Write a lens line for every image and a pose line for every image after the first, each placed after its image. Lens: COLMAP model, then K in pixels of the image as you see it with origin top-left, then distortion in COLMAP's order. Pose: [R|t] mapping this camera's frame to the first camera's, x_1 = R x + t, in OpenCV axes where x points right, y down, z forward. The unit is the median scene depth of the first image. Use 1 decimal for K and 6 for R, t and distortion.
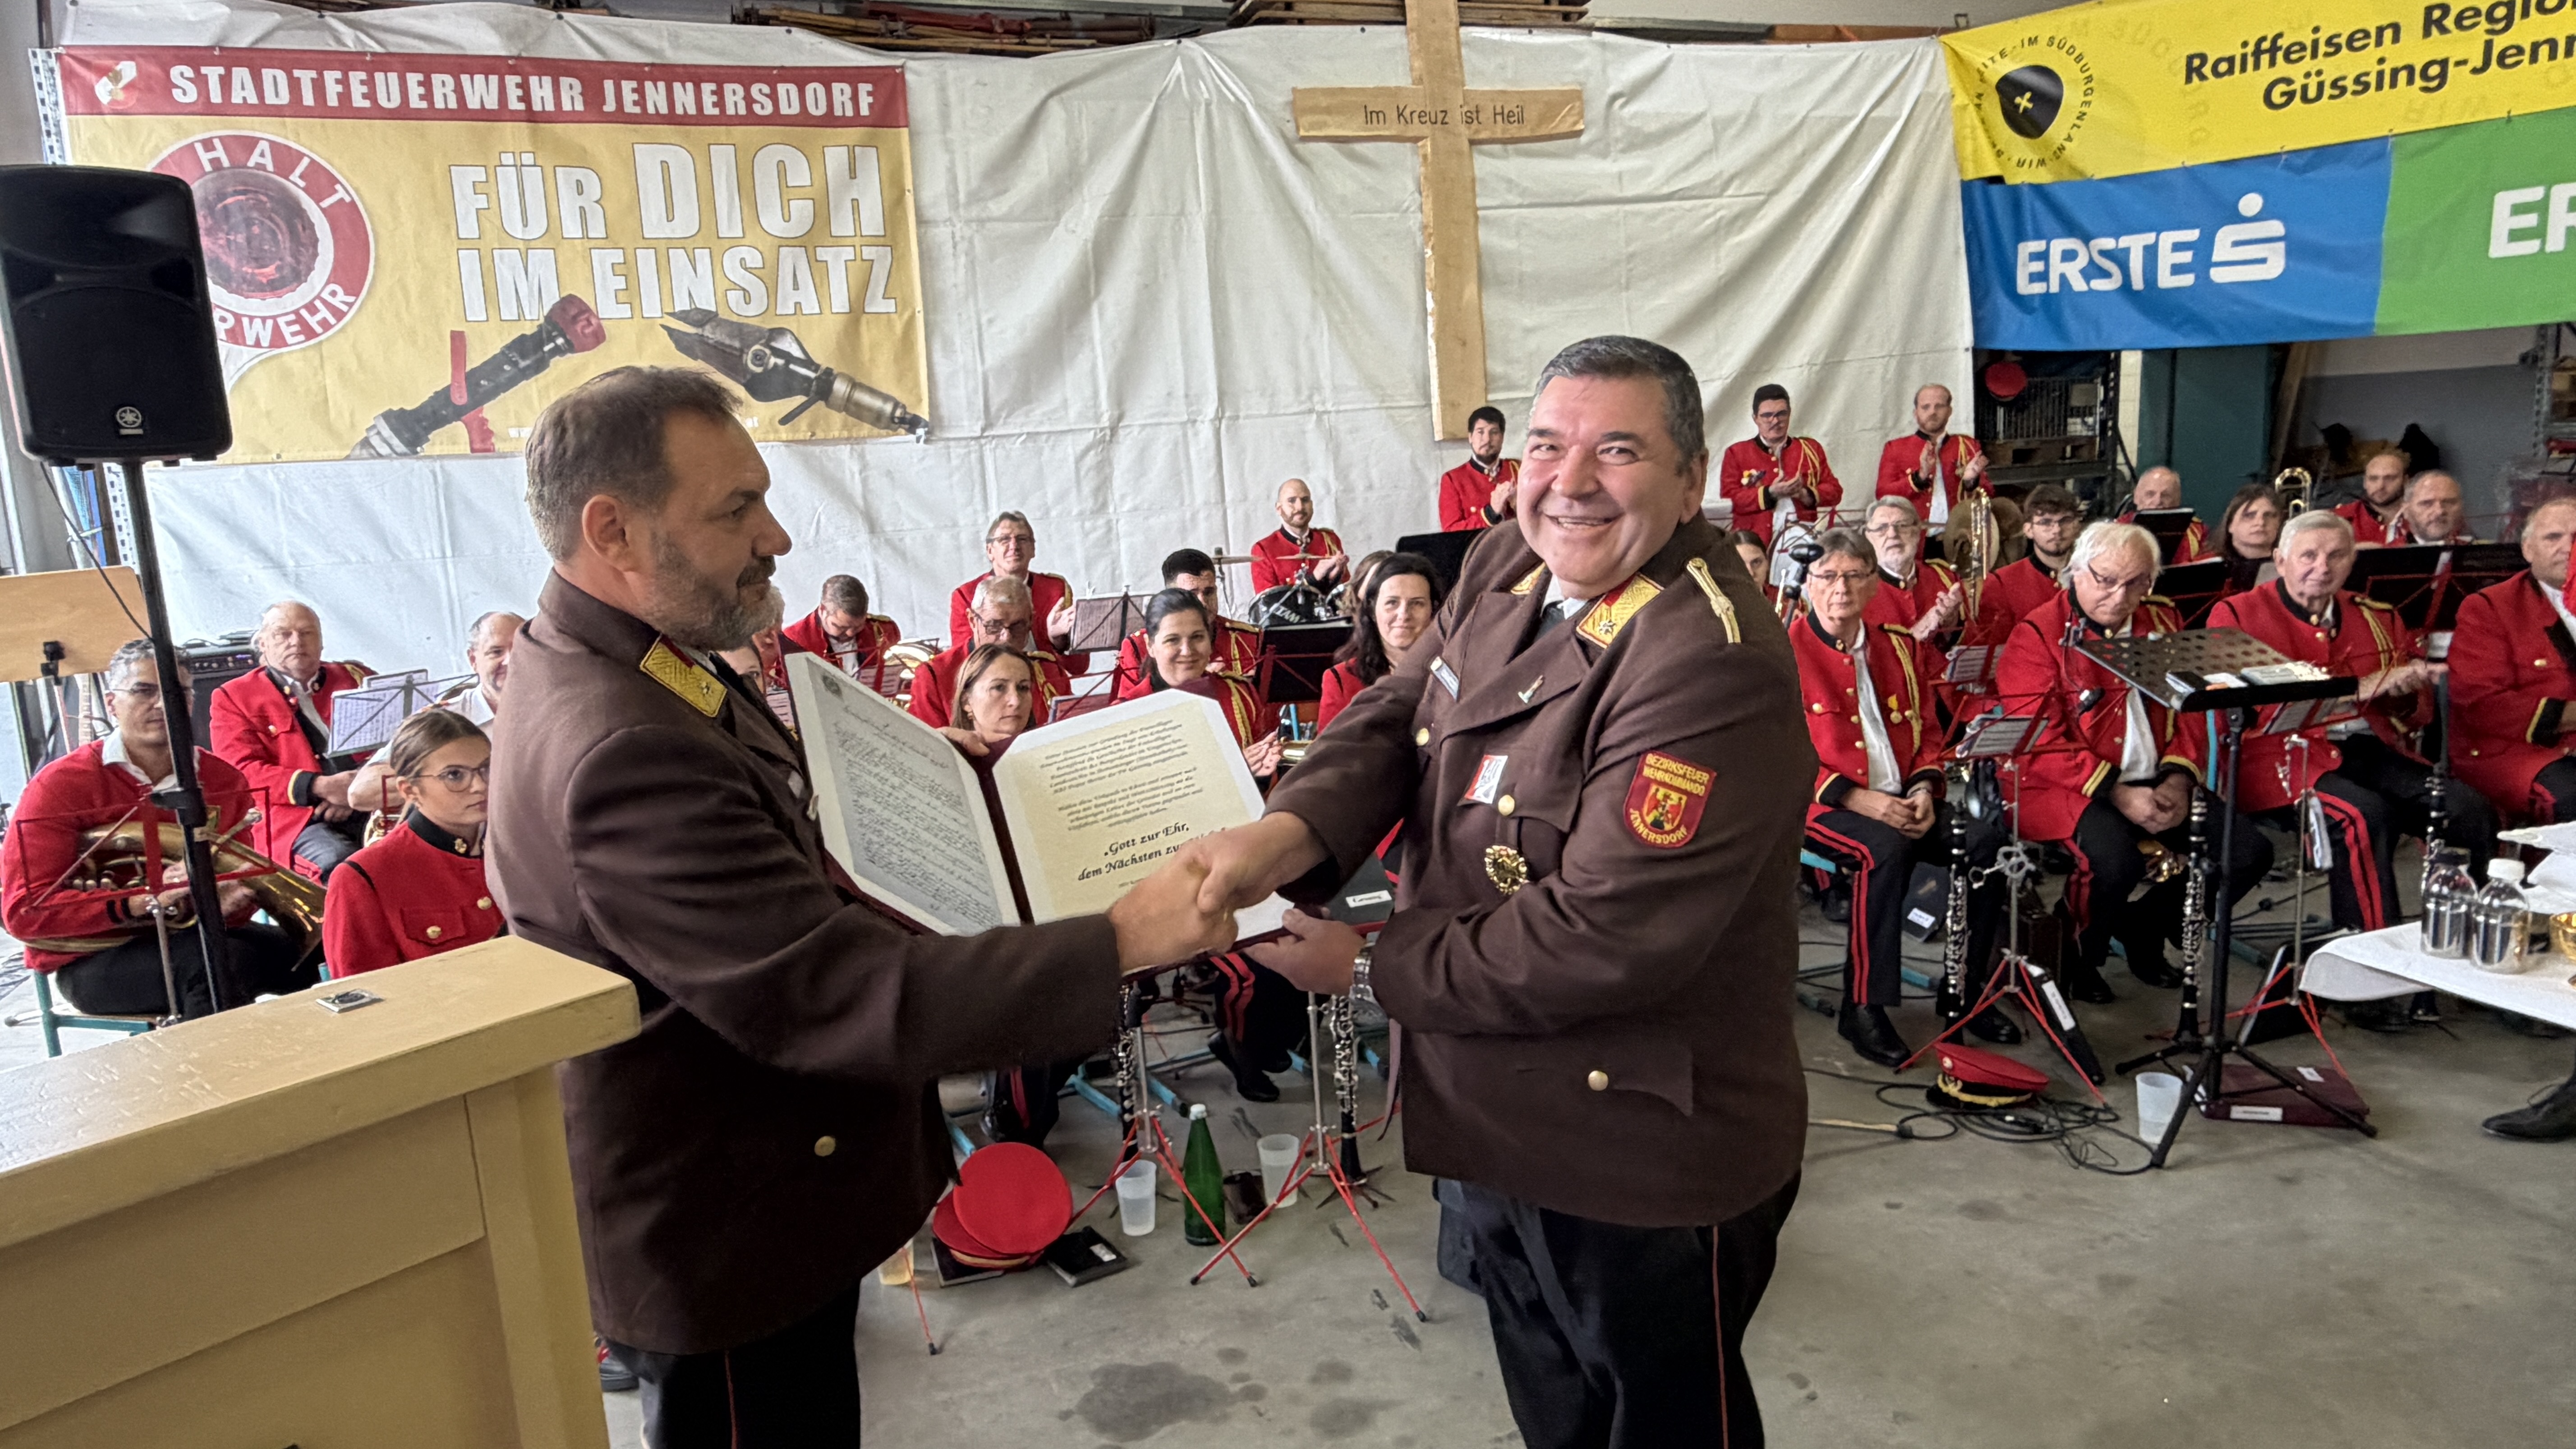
lens RADIAL K [[1678.1, 0, 1286.3], [0, 1678.1, 737.1], [0, 0, 1]] dist [-0.004133, 0.014431]
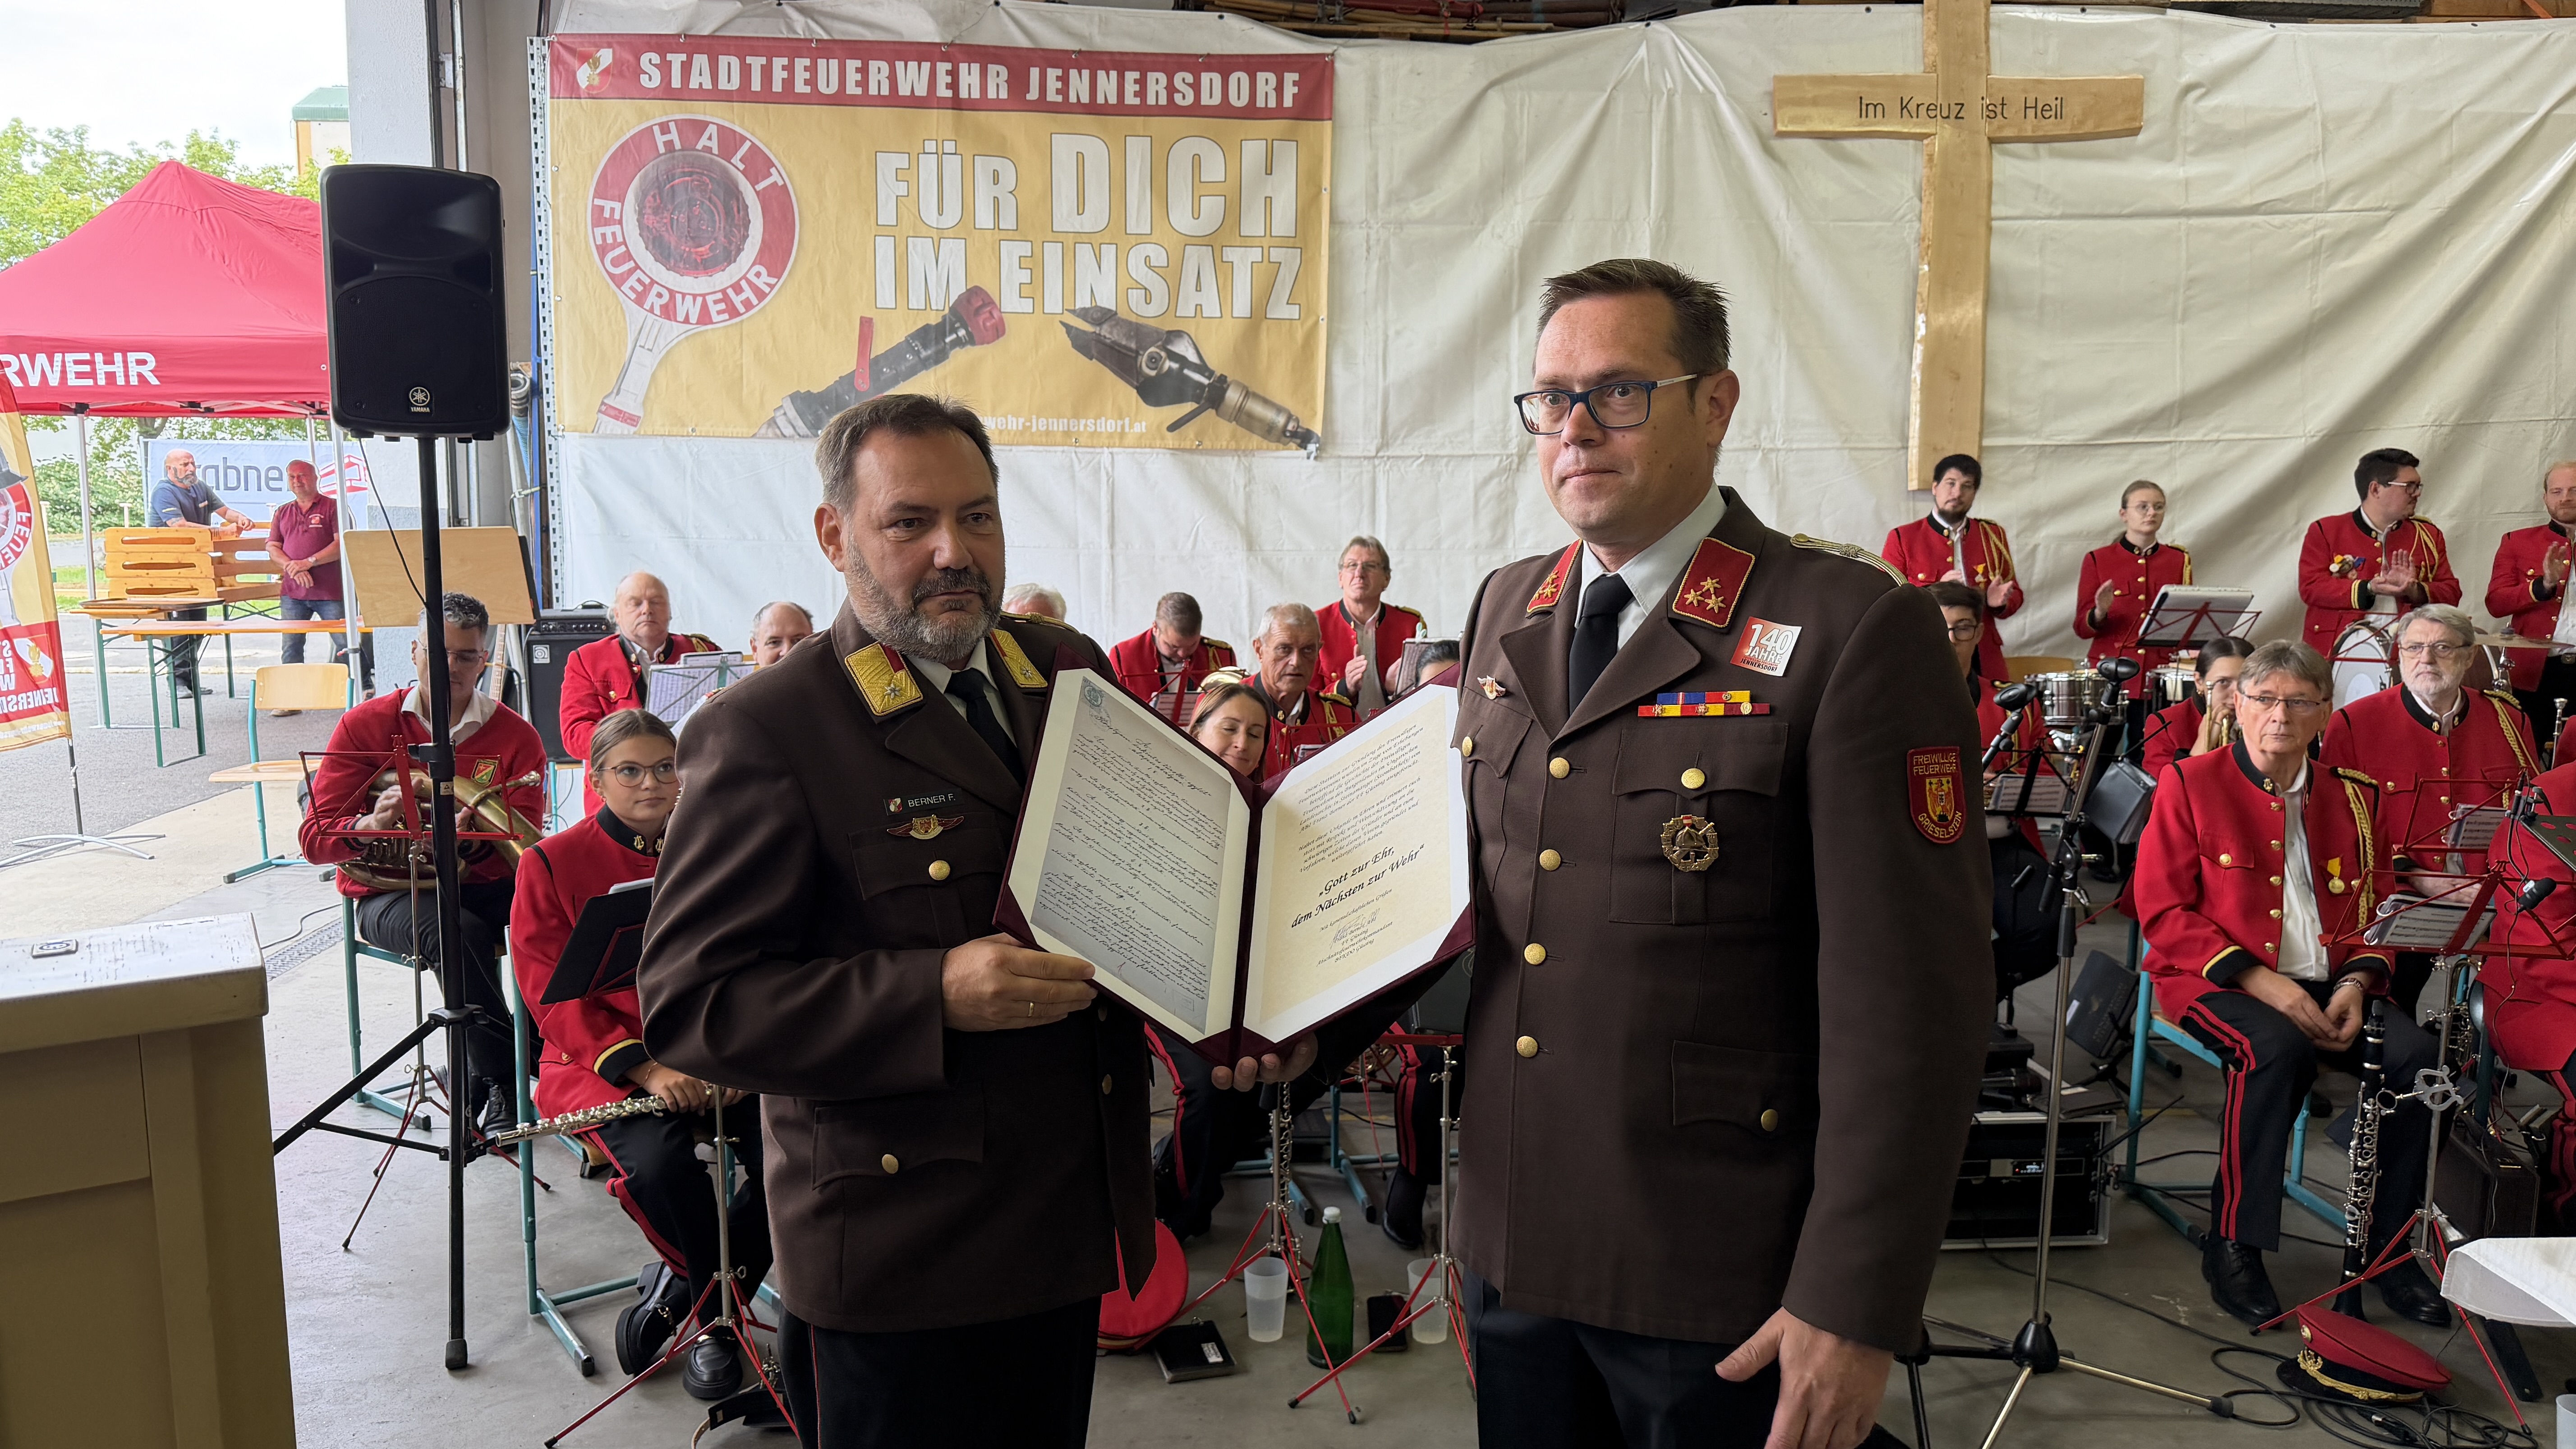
lens RADIAL K [[1876.5, 0, 1306.5], [0, 1876.5, 731.3], [0, 0, 1]] dist [0.104069, -0.159979]
pose [[0.952852, 0.105049, -0.284673, 0.103307], [-0.113014, 0.993525, -0.011651, -0.012726], [0.281606, 0.043274, 0.958554, 0.001605]]
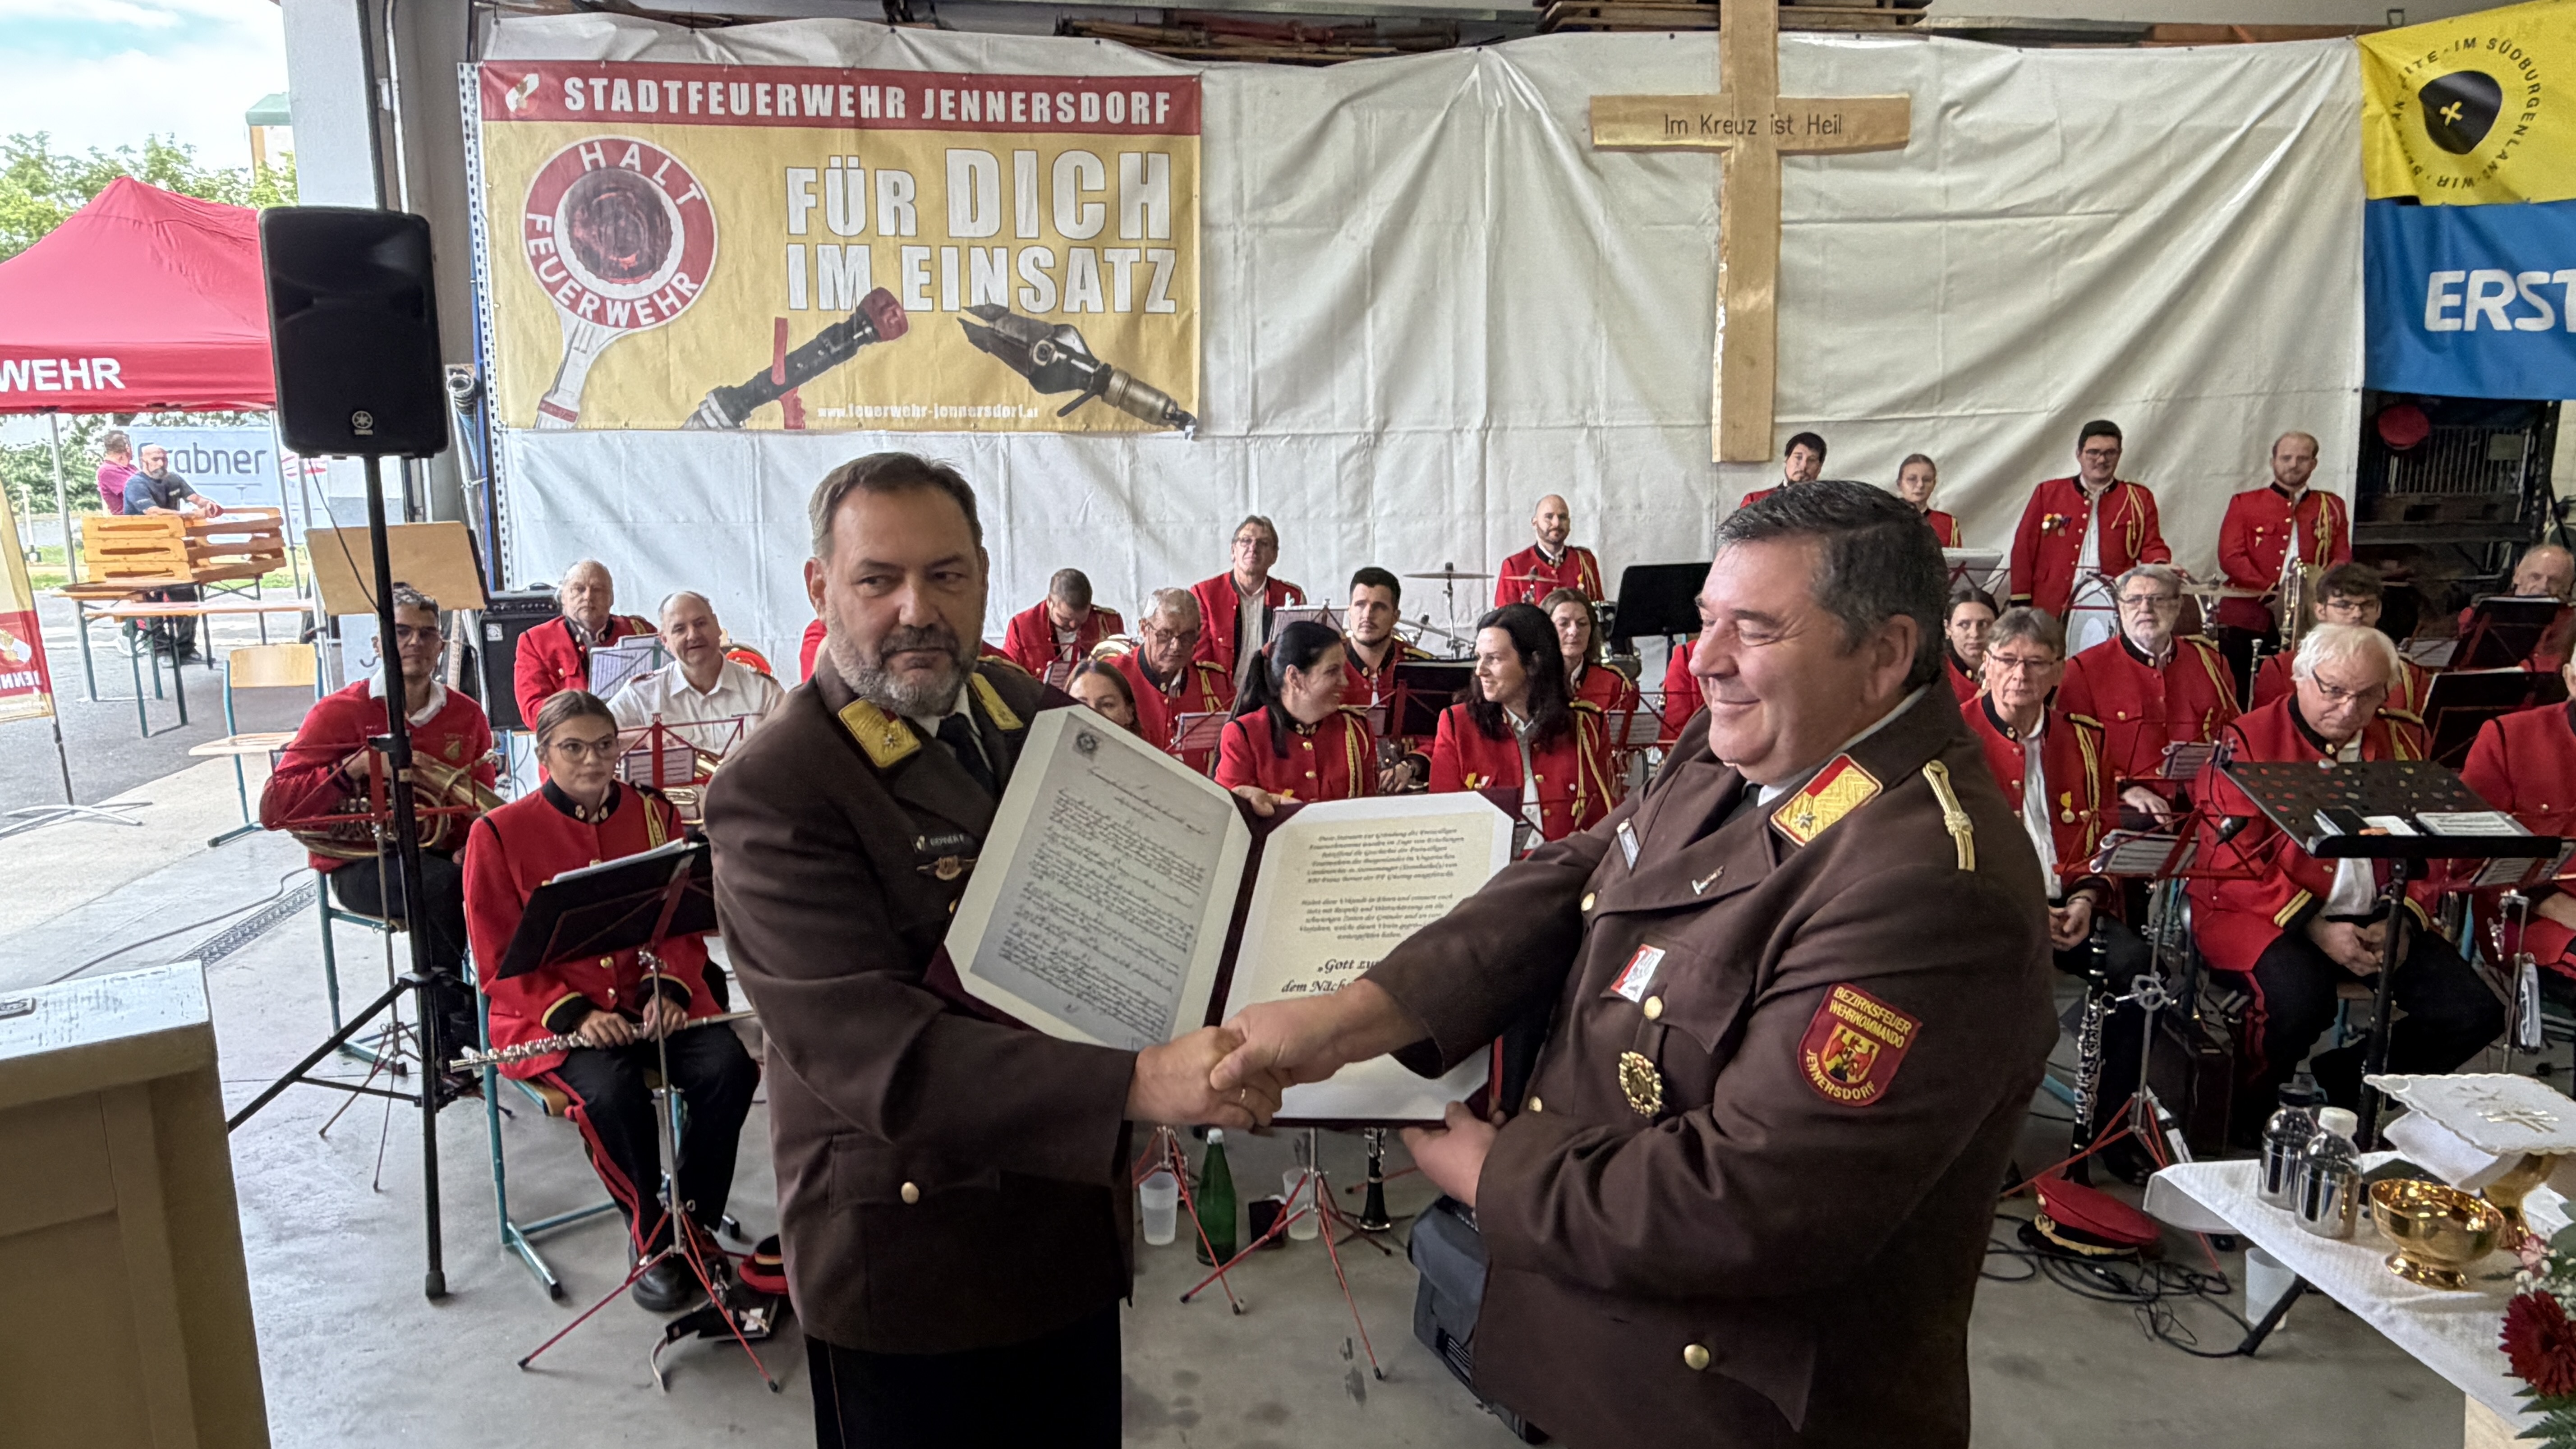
lens RADIAL K [[1670.6, 0, 1291.4], [0, 1670.6, 737.1], [0, 0, 1]] dist [0.004492, 0.002377]
pose [[0.969269, 0.095005, -0.226920, 0.106089], [-0.091085, 0.995458, 0.027710, -0.028495], [0.228522, -0.006190, 0.973519, 0.004827]]
